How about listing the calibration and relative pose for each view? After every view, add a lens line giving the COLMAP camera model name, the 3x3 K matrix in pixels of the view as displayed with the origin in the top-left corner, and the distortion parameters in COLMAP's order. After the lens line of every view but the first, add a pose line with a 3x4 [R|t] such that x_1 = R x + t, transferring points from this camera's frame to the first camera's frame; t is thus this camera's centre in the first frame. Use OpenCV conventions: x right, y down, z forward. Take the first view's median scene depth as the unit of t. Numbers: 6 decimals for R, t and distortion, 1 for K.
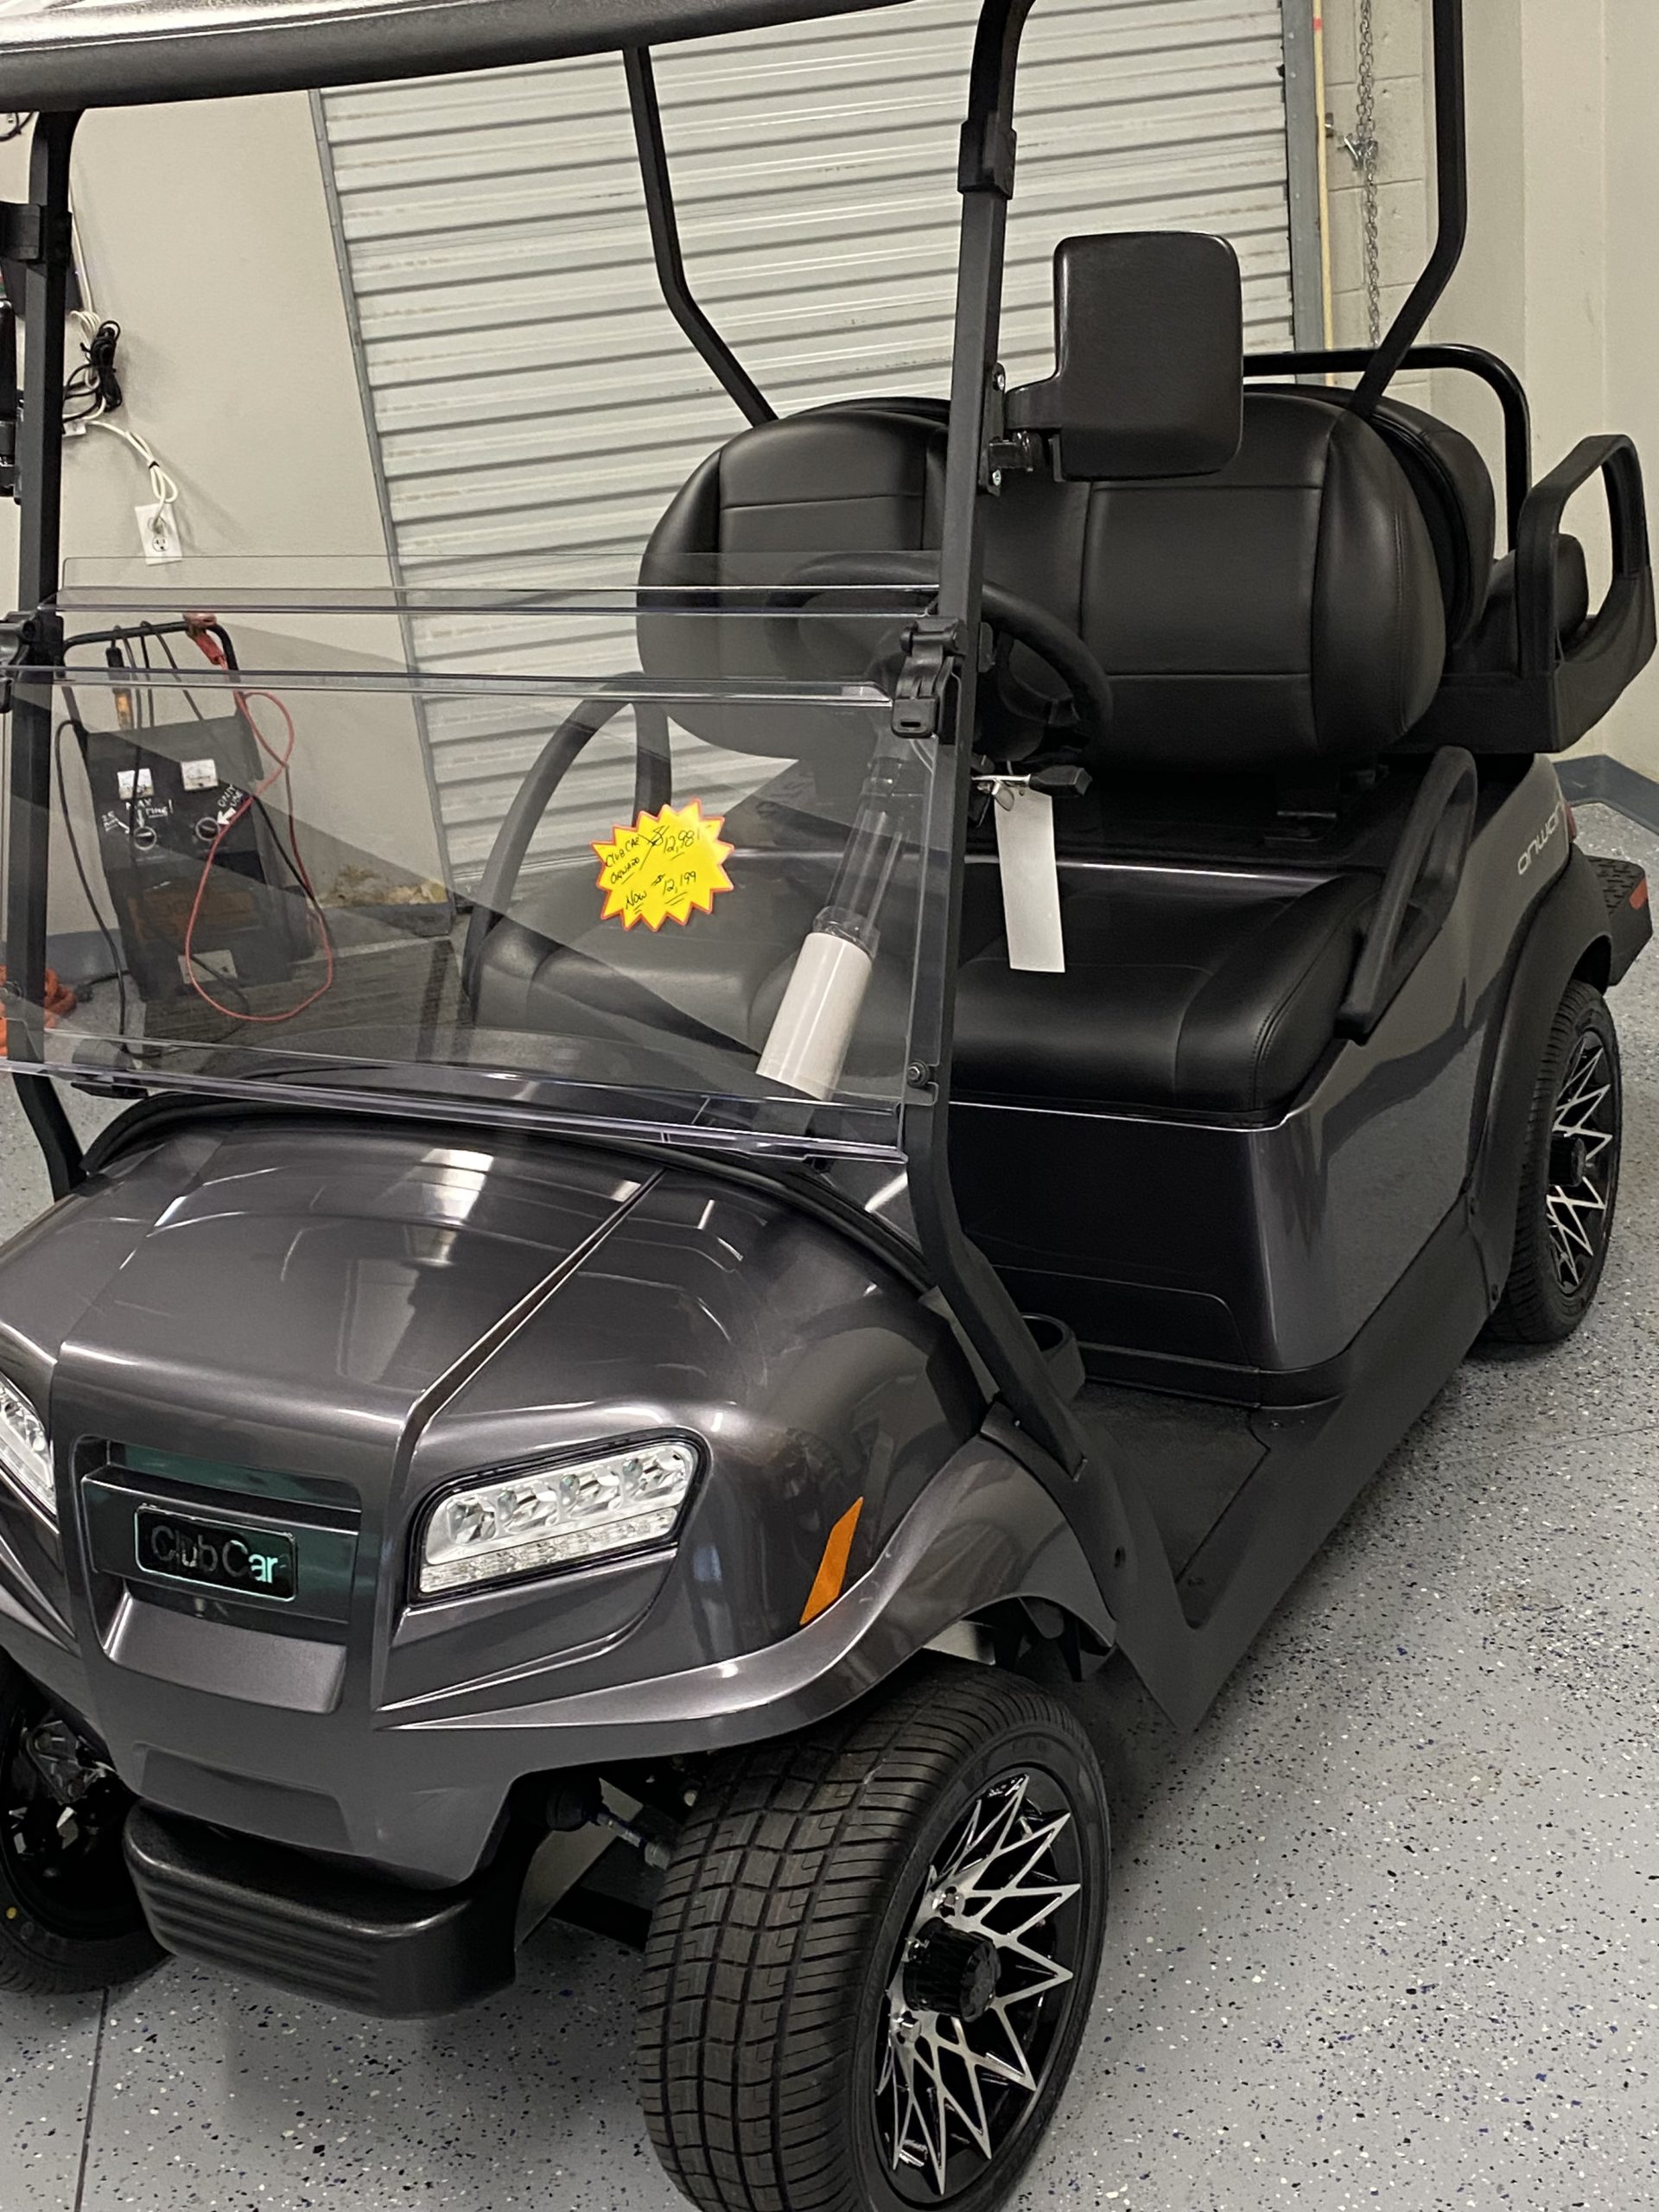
lens RADIAL K [[2770.7, 0, 851.0], [0, 2770.7, 1103.4], [0, 0, 1]] dist [0.048735, 0.000000]
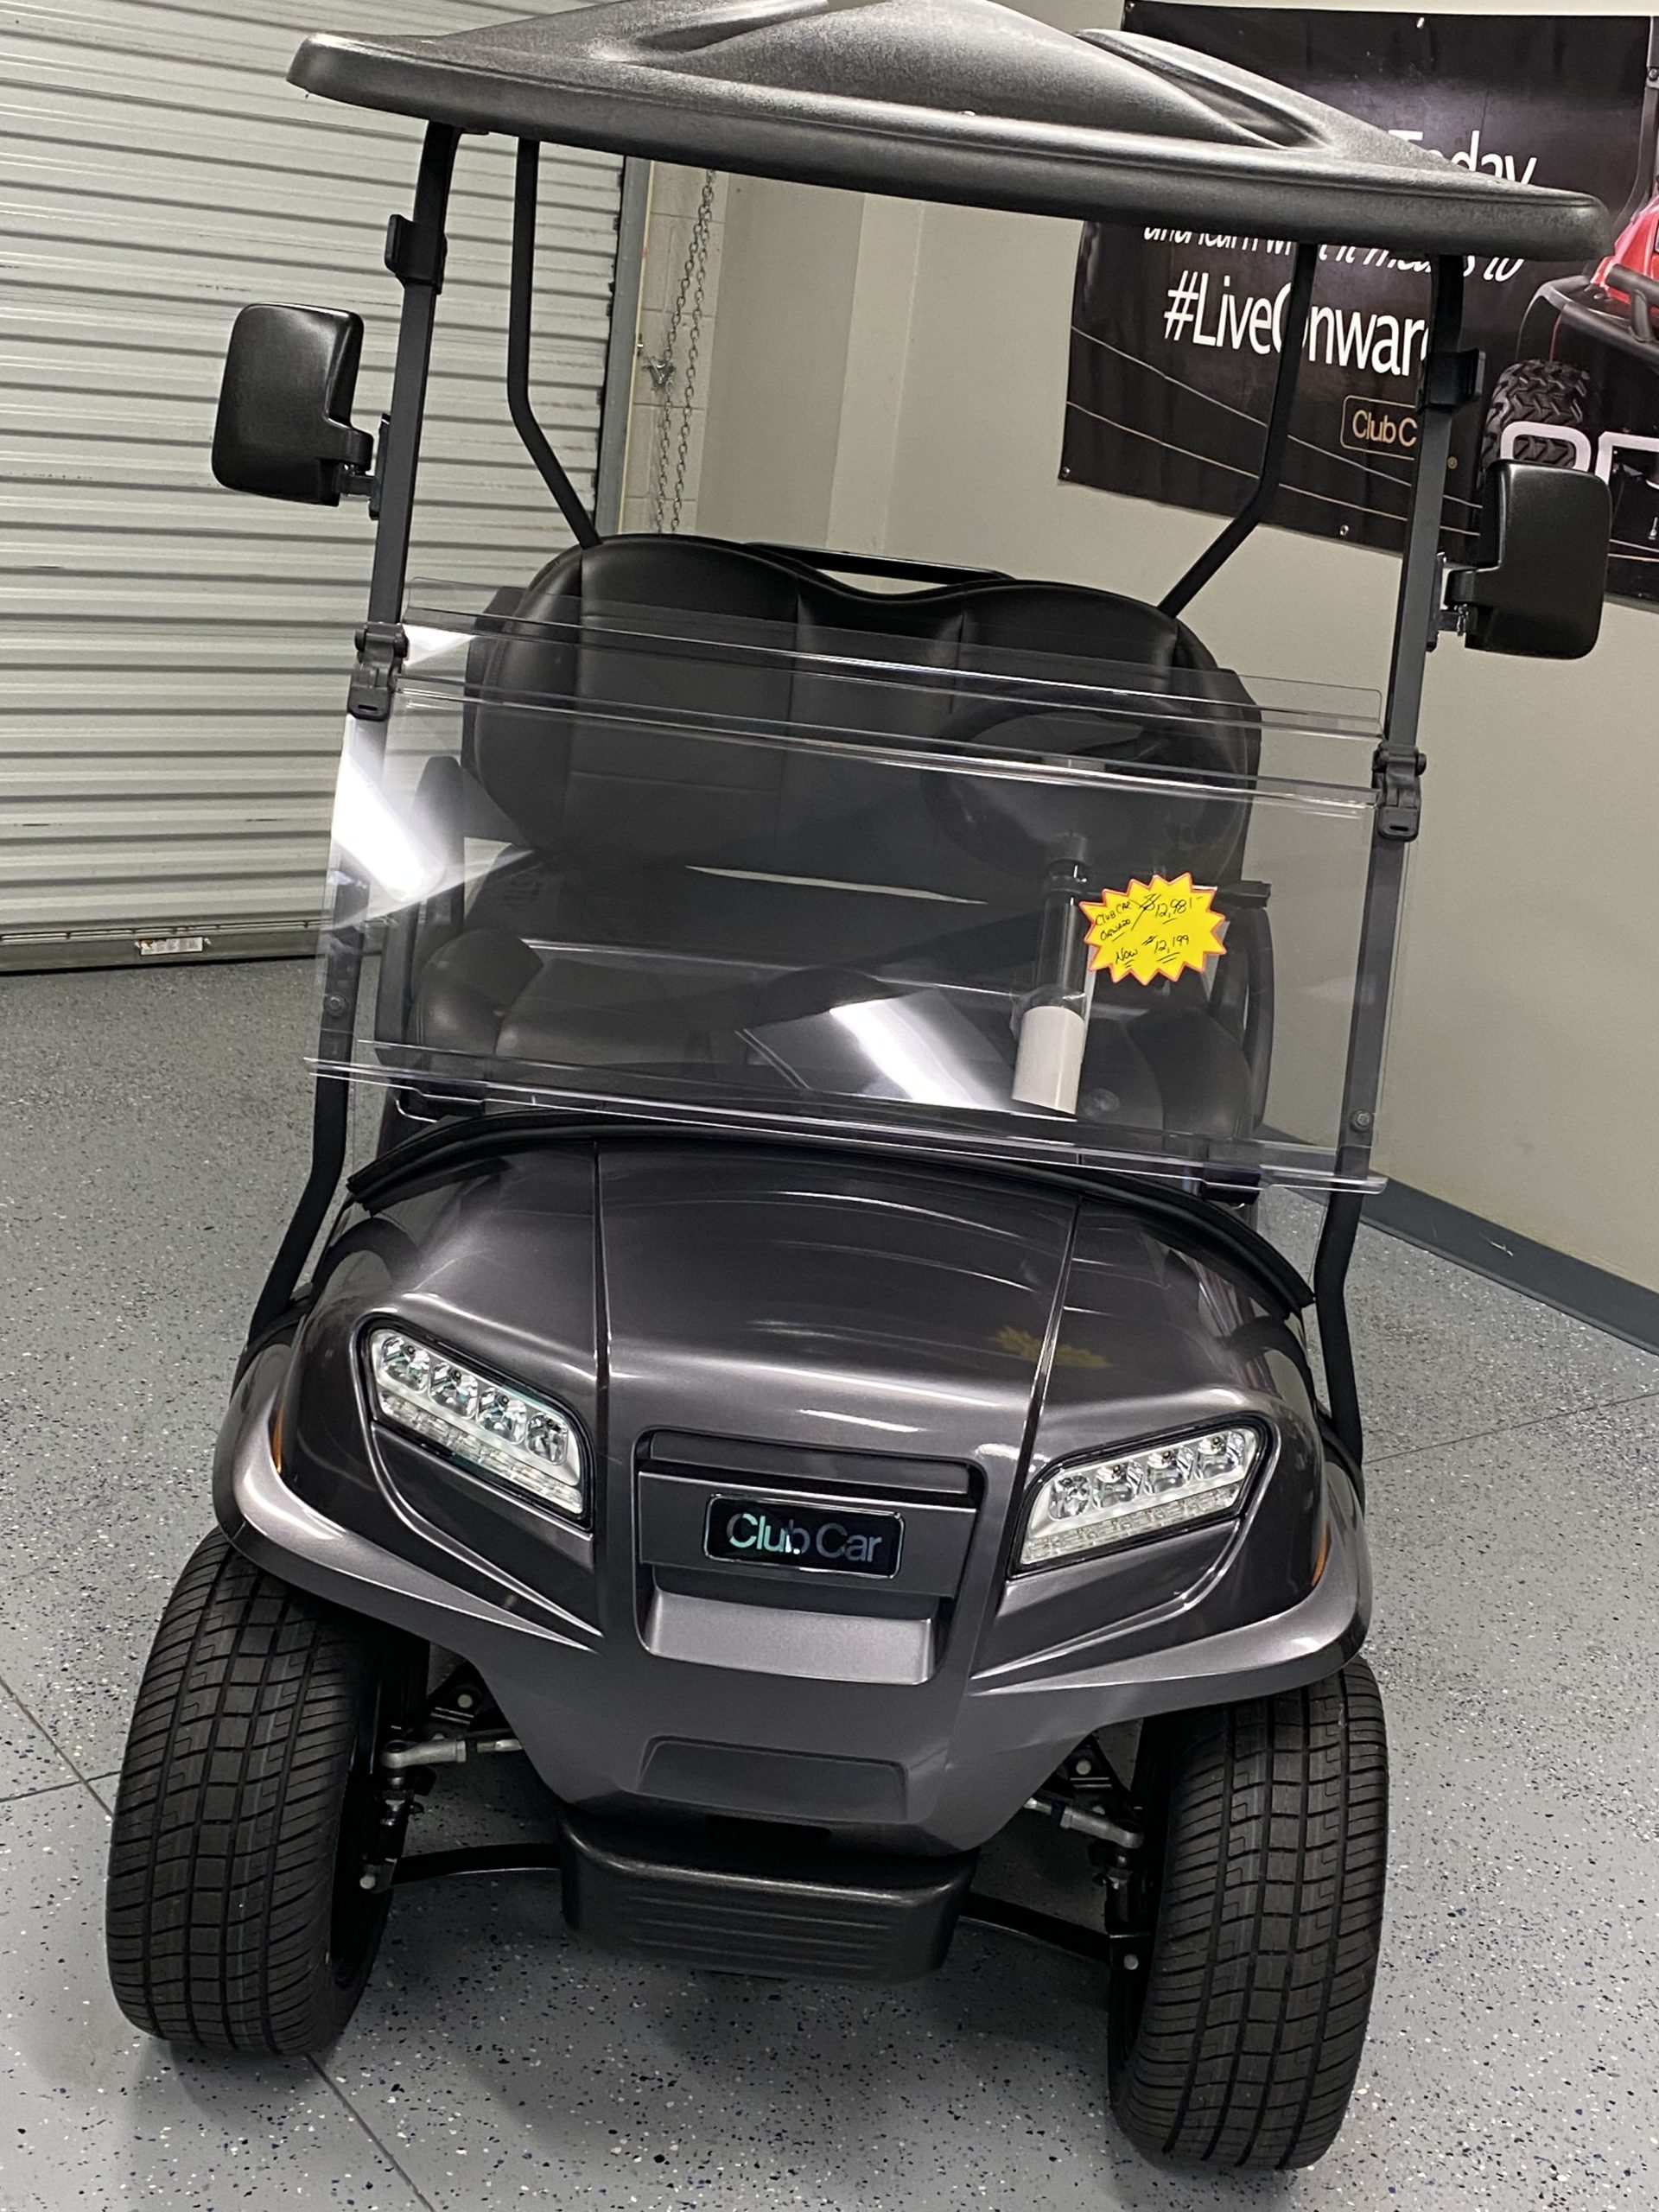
lens RADIAL K [[2770.7, 0, 868.0], [0, 2770.7, 1062.2], [0, 0, 1]] dist [0.048735, 0.000000]
pose [[0.880068, 0.061396, 0.470862, -0.712780], [-0.021633, 0.995760, -0.089405, 0.075293], [-0.474355, 0.068497, 0.877665, 0.050405]]
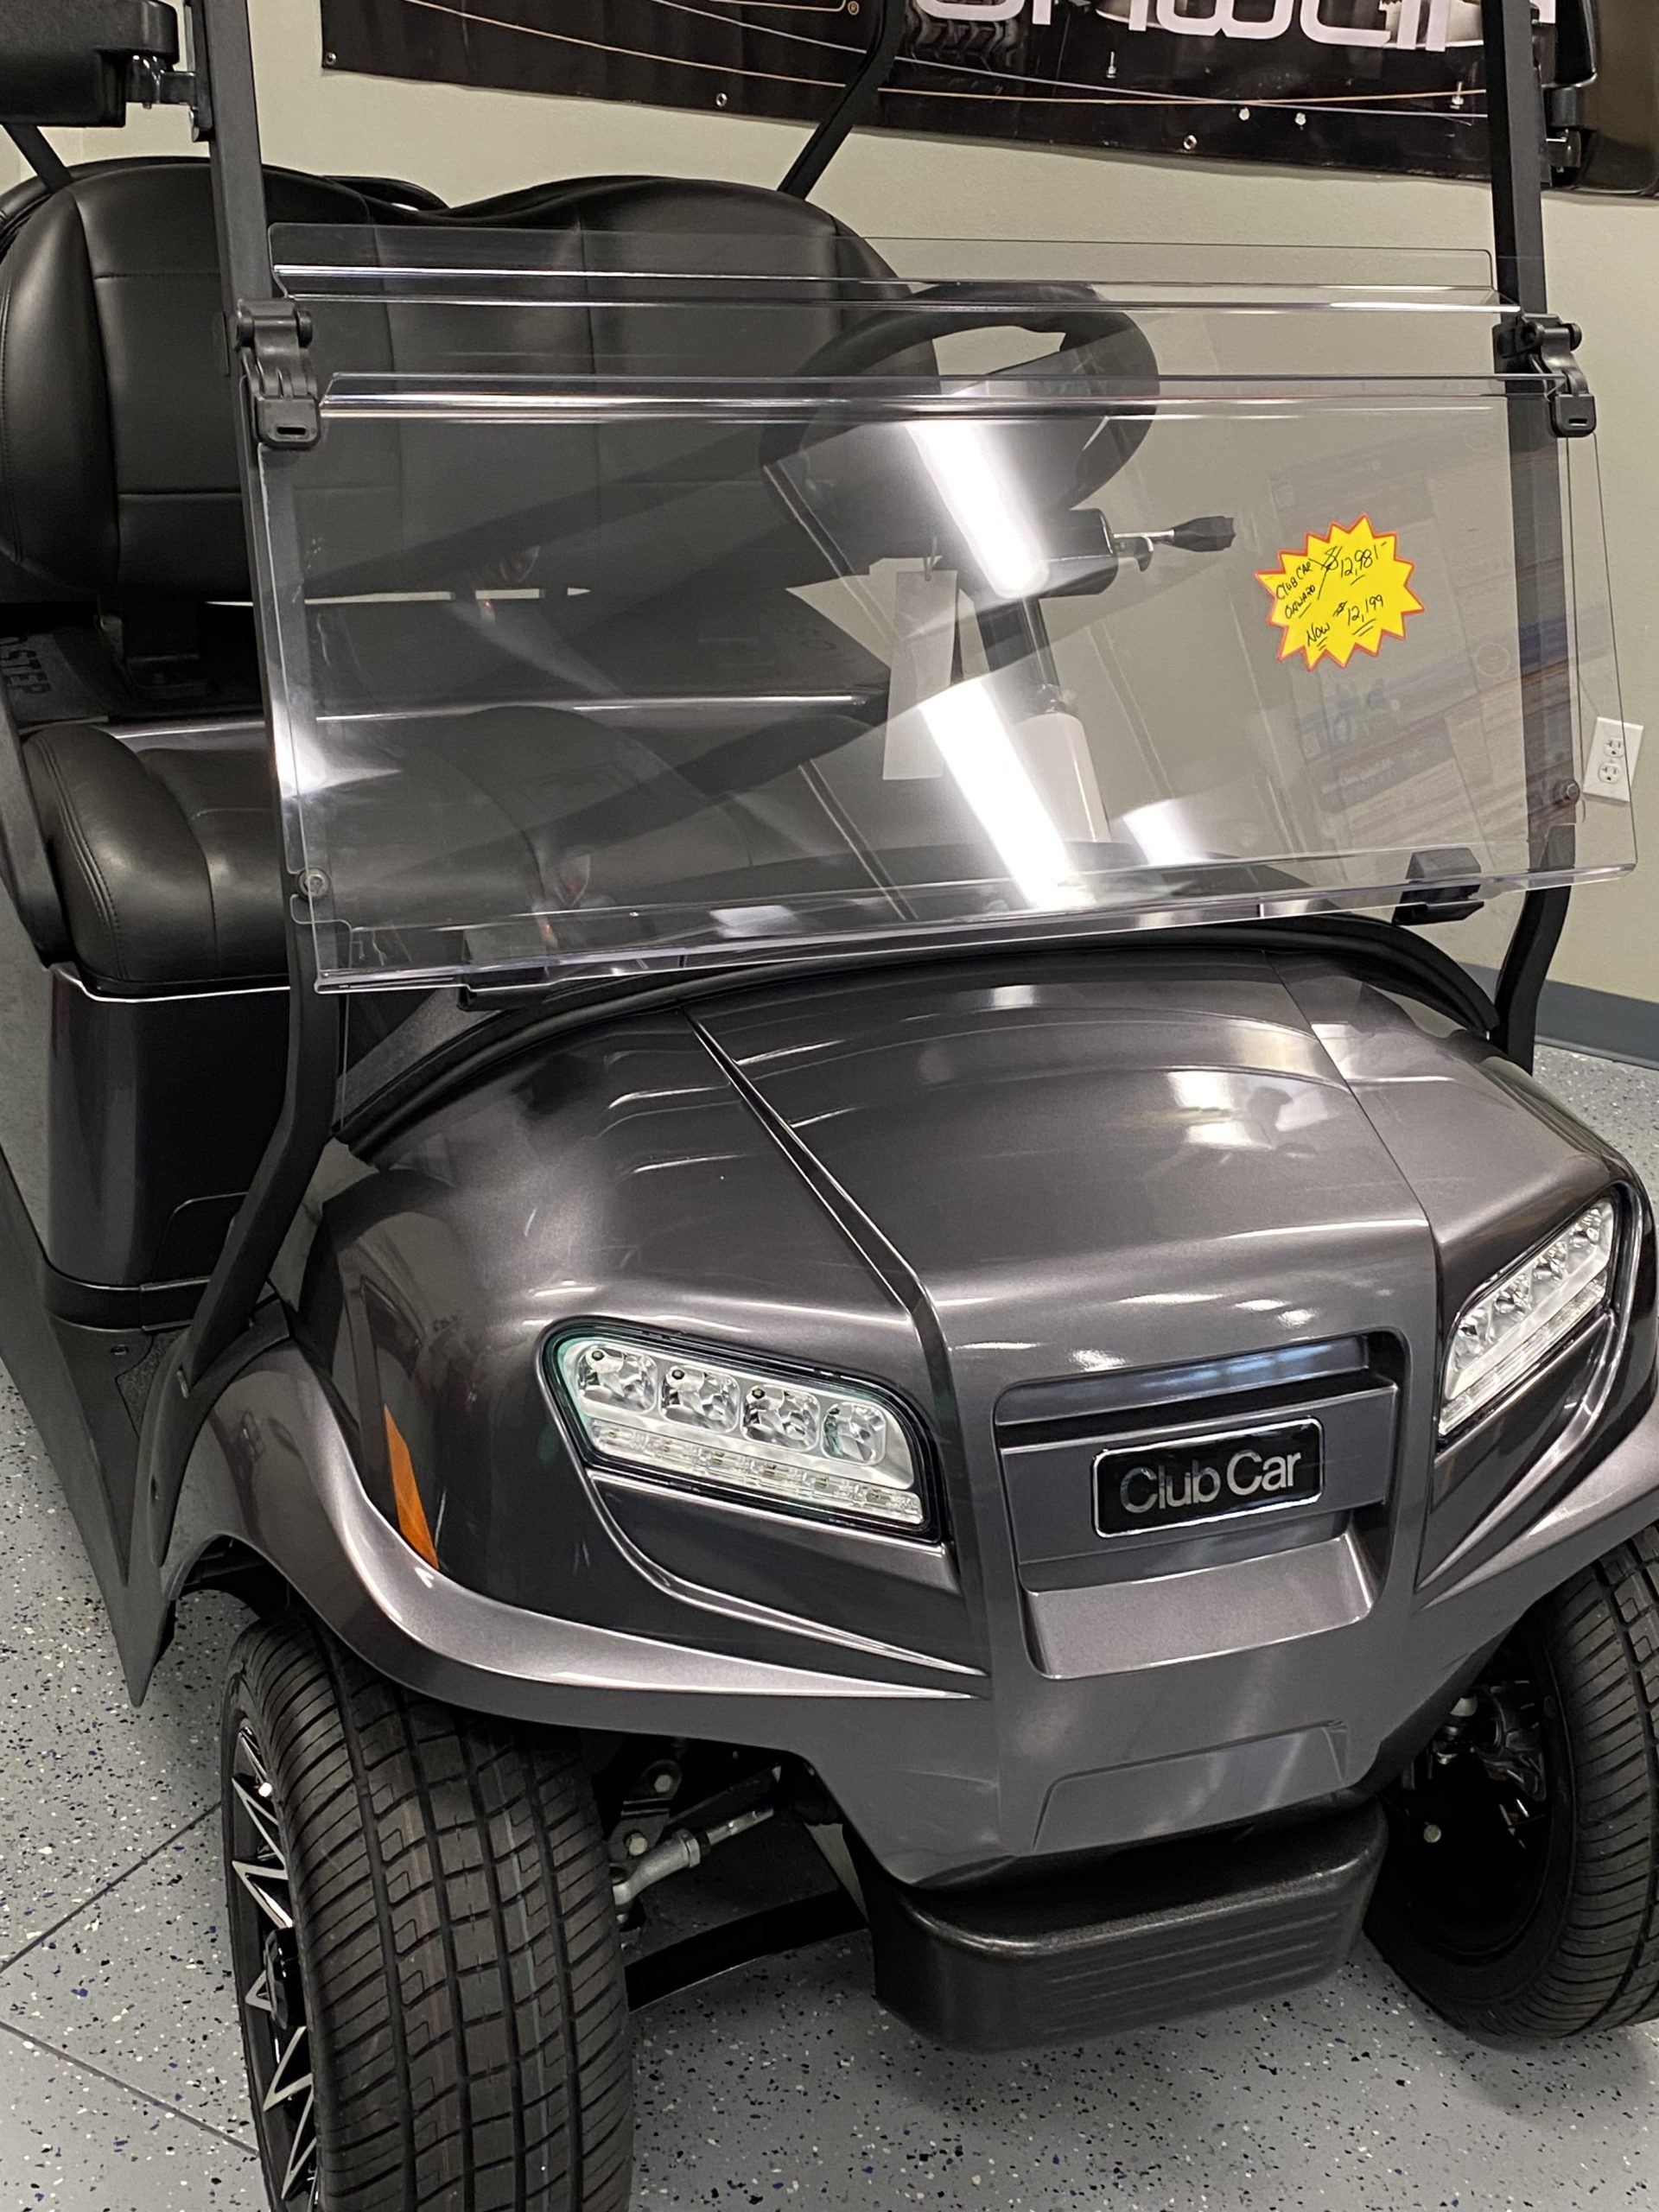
lens RADIAL K [[2770.7, 0, 831.0], [0, 2770.7, 1092.6], [0, 0, 1]] dist [0.048735, 0.000000]
pose [[0.646889, -0.171934, 0.742949, -0.863740], [0.171788, 0.982065, 0.077695, -0.025784], [-0.742983, 0.077370, 0.664824, 0.544553]]
